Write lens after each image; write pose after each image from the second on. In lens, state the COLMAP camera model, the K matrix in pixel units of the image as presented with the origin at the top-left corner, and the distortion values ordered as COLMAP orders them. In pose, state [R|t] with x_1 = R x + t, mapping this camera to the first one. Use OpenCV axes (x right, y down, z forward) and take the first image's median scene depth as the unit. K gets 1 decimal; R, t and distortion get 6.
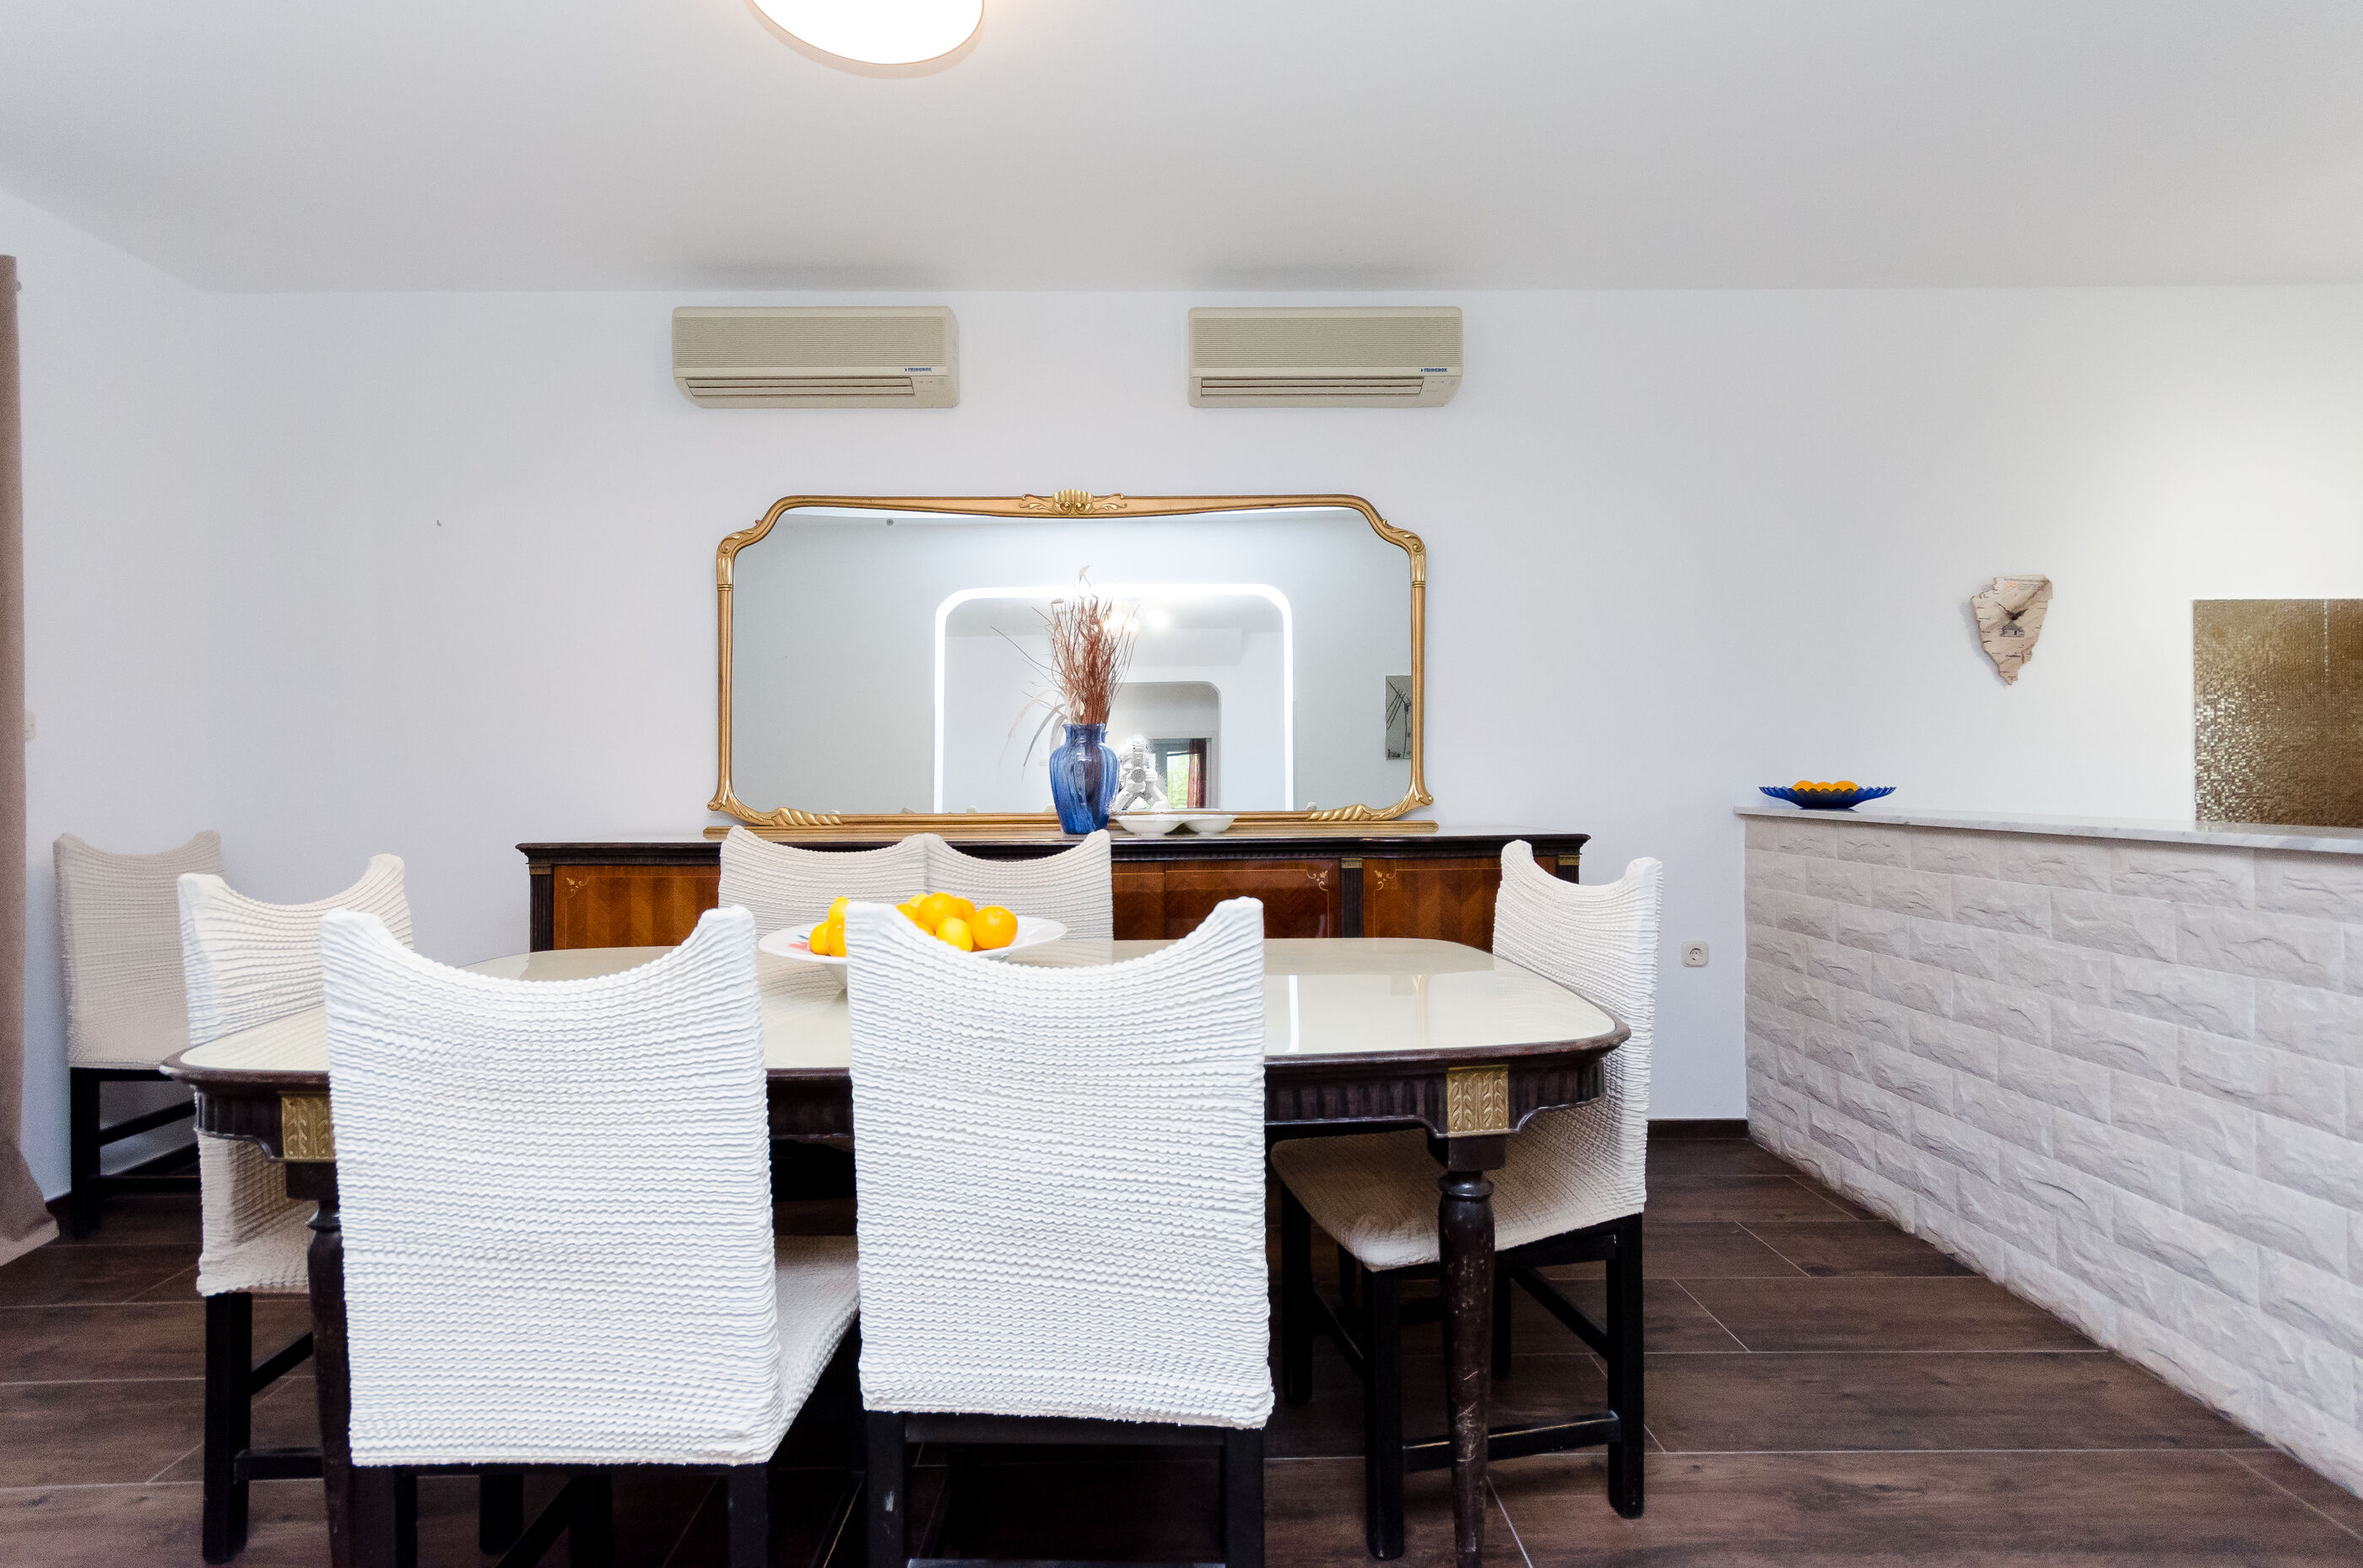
lens RADIAL K [[1052.1, 0, 1179.9], [0, 1052.1, 760.9], [0, 0, 1]] dist [0.000875, 0.000222]
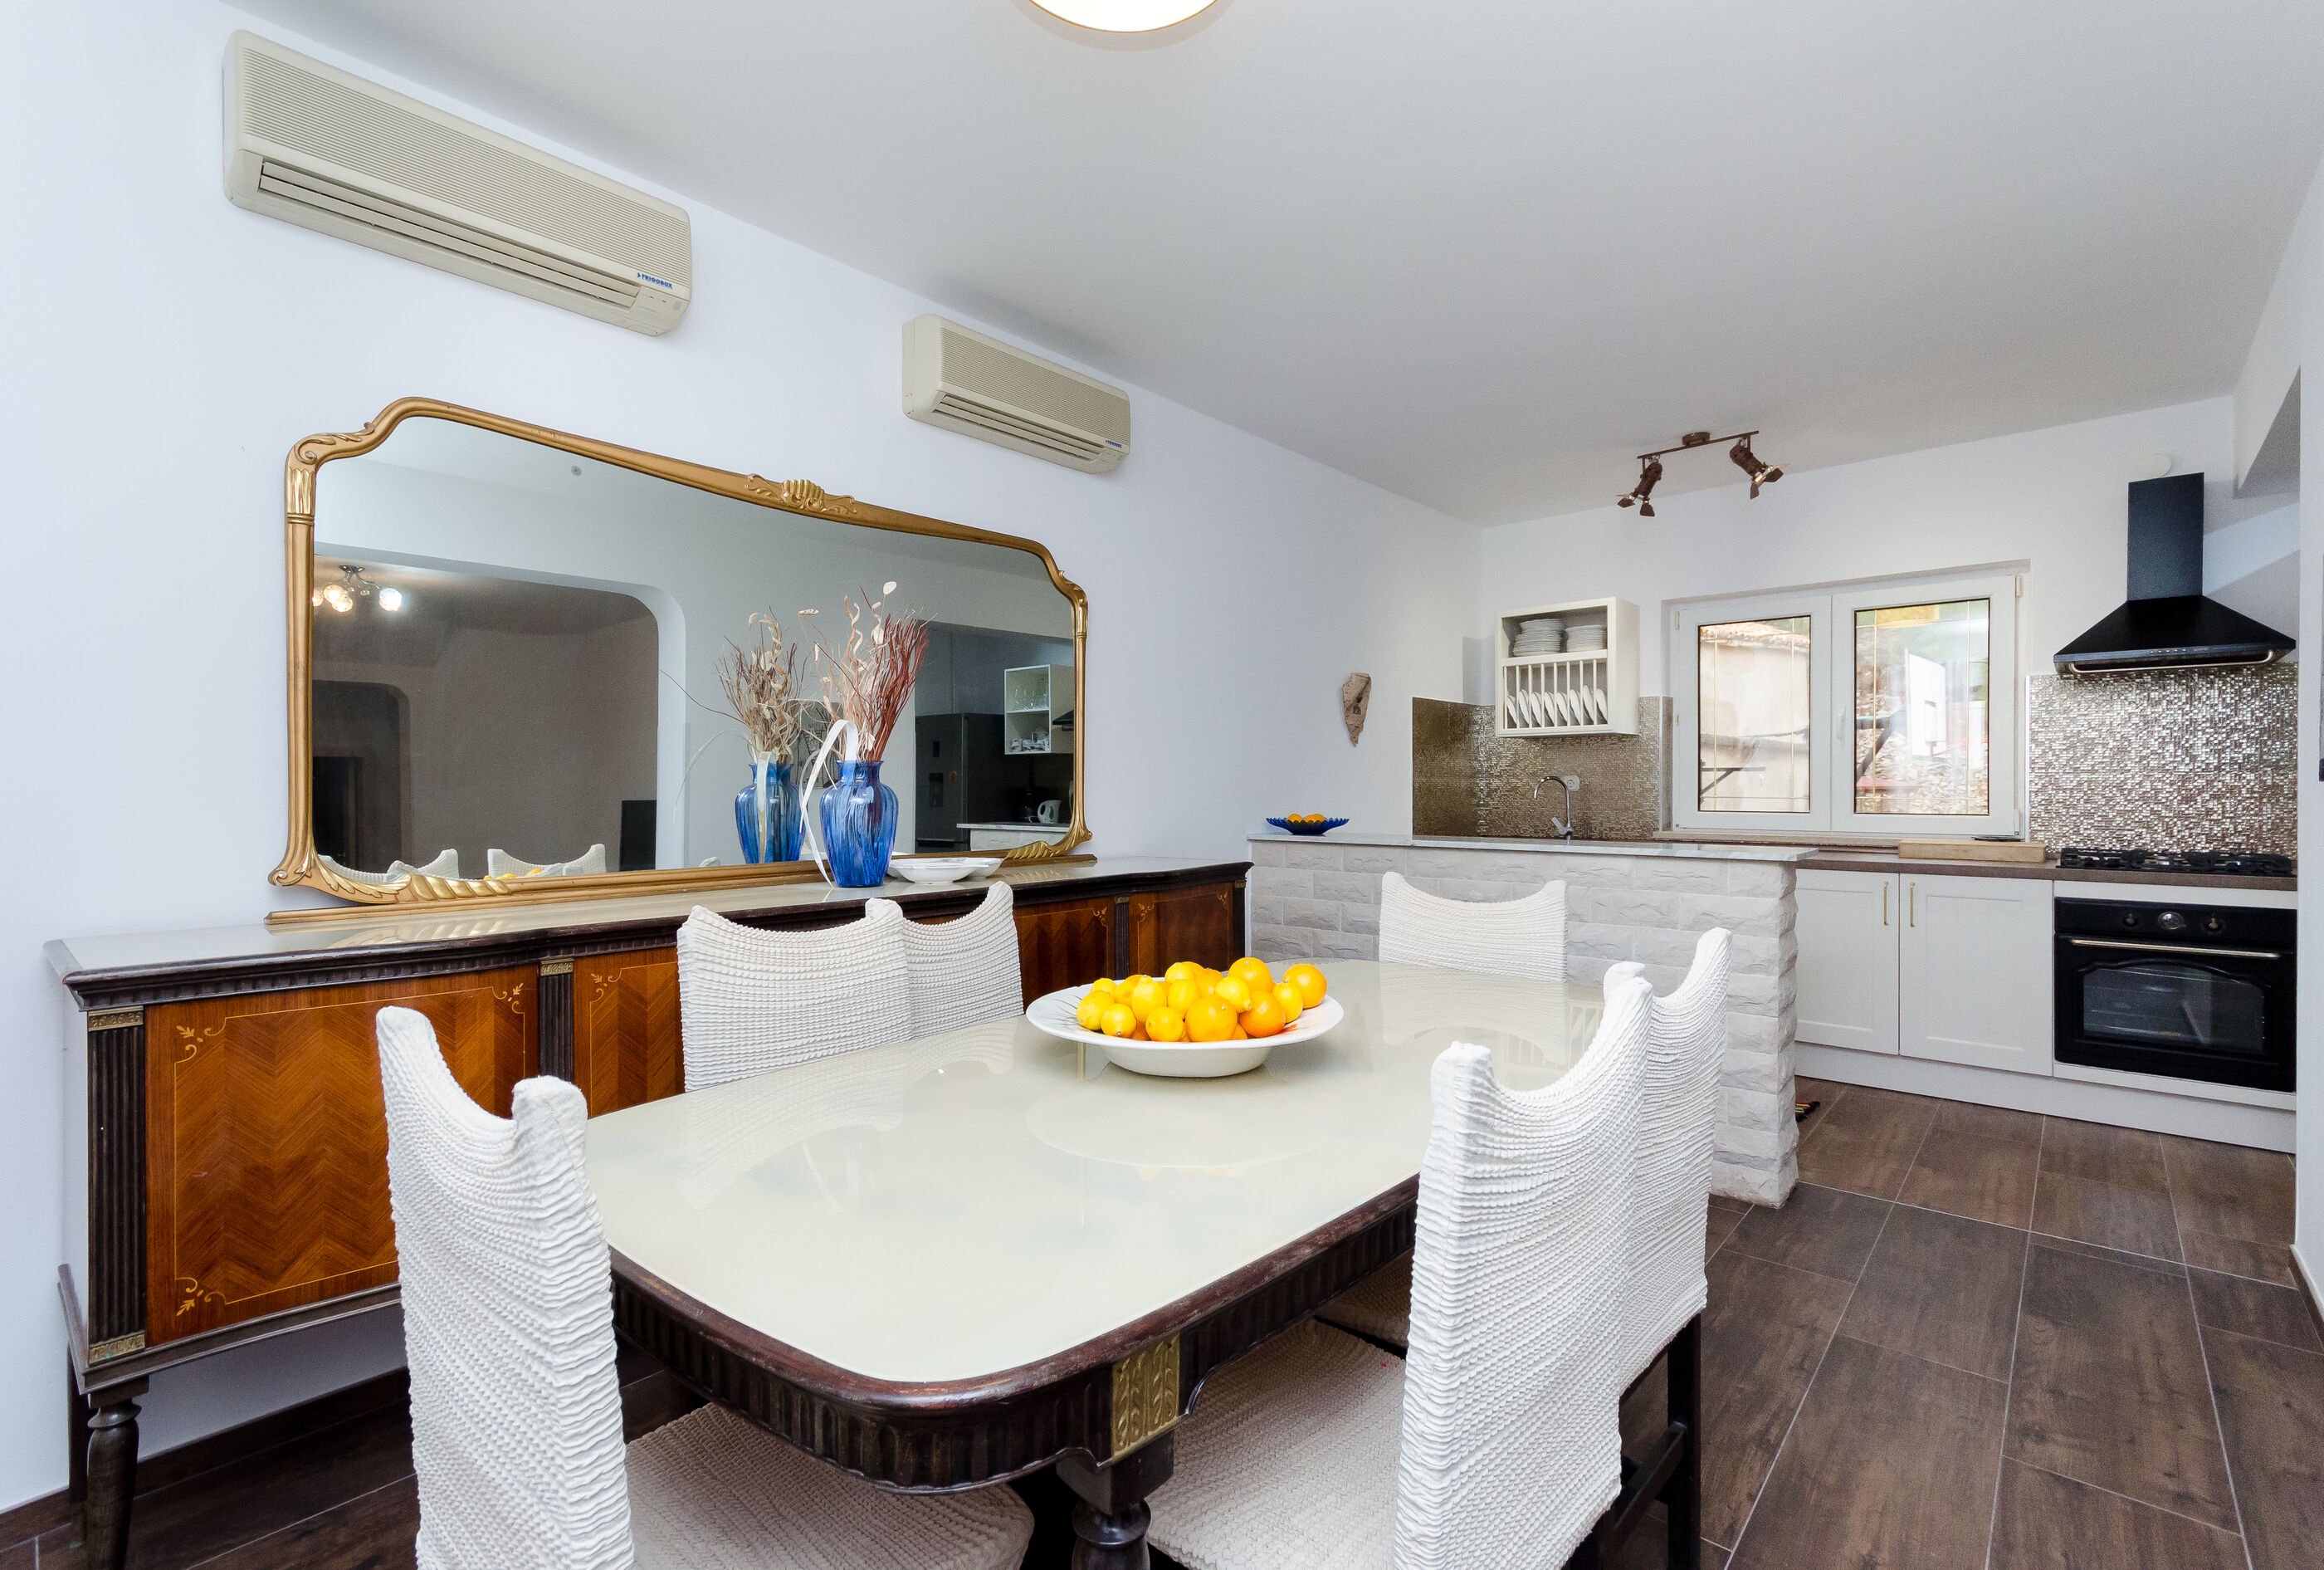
lens RADIAL K [[1050.7, 0, 1162.0], [0, 1050.7, 785.0], [0, 0, 1]] dist [0.010741, 0.000225]
pose [[0.683634, 0.009109, 0.729768, -0.558753], [-0.014214, 0.999899, 0.000835, -0.018678], [-0.729686, -0.010943, 0.683695, 0.225106]]
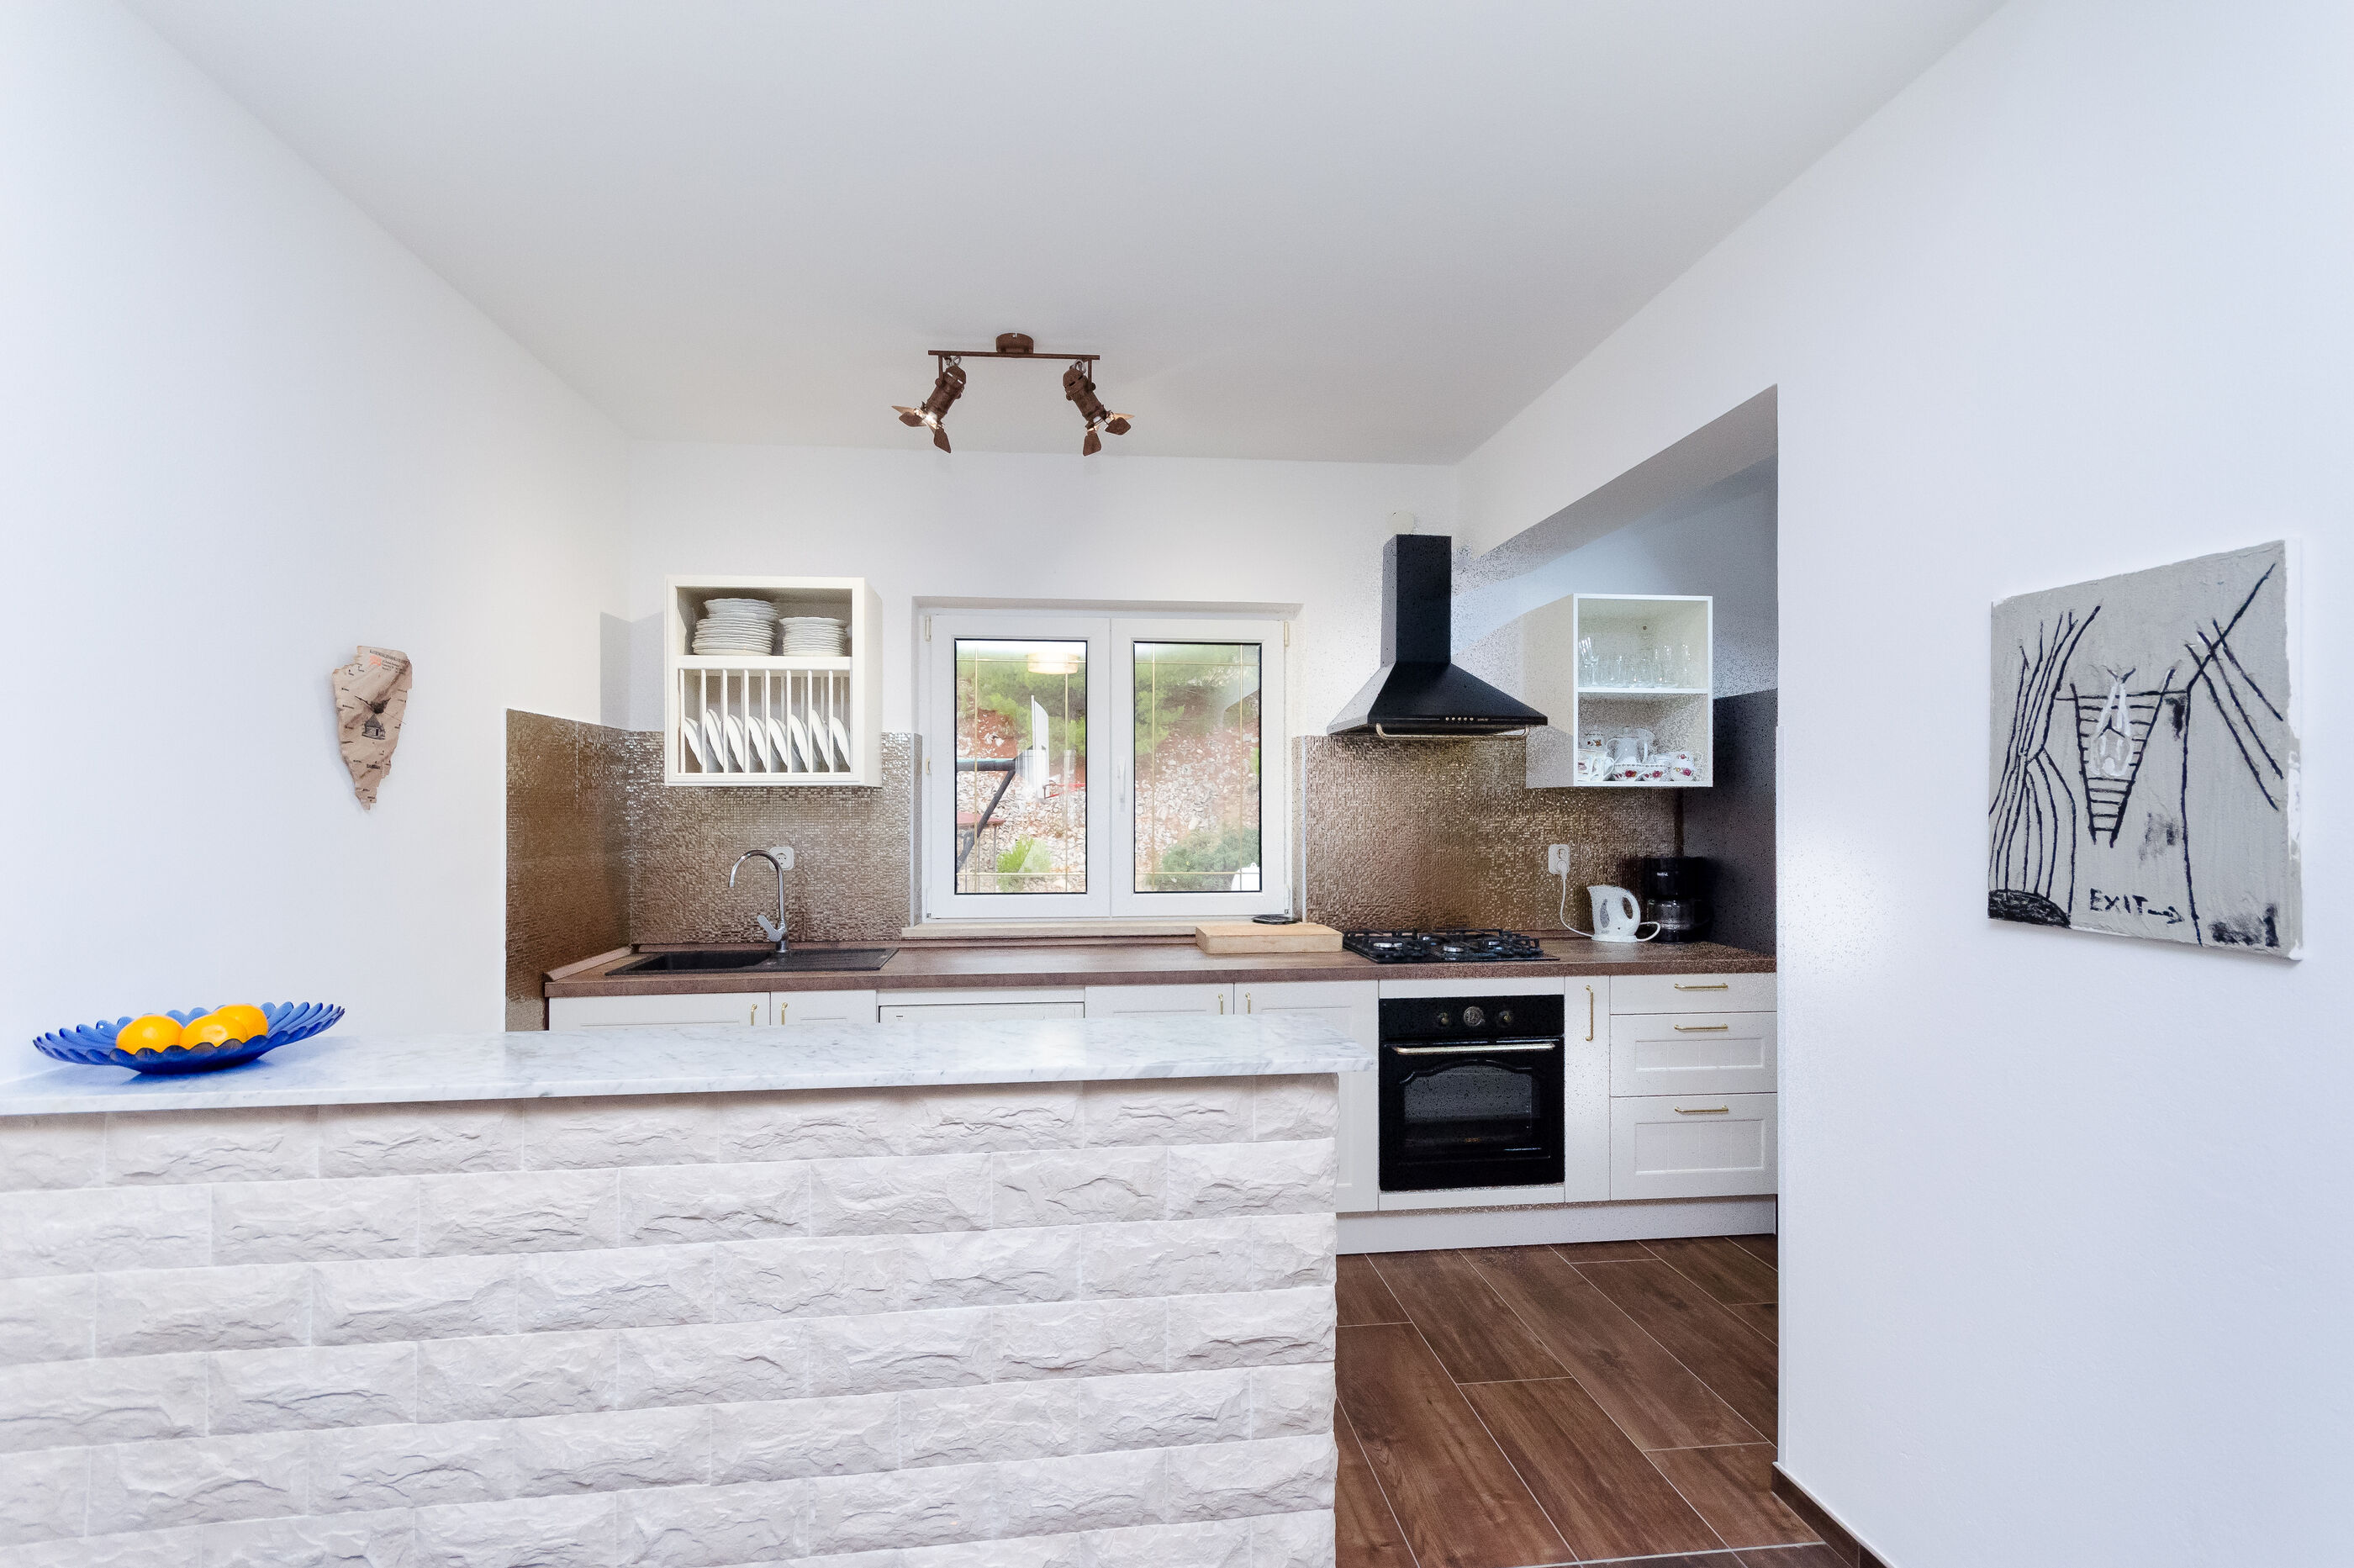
lens RADIAL K [[1062.2, 0, 1177.4], [0, 1062.2, 806.5], [0, 0, 1]] dist [0.002662, 0.000282]
pose [[-0.071409, 0.012929, 0.997363, 0.083459], [-0.011465, 0.999839, -0.013782, -0.082935], [-0.997381, -0.012419, -0.071249, 0.630243]]
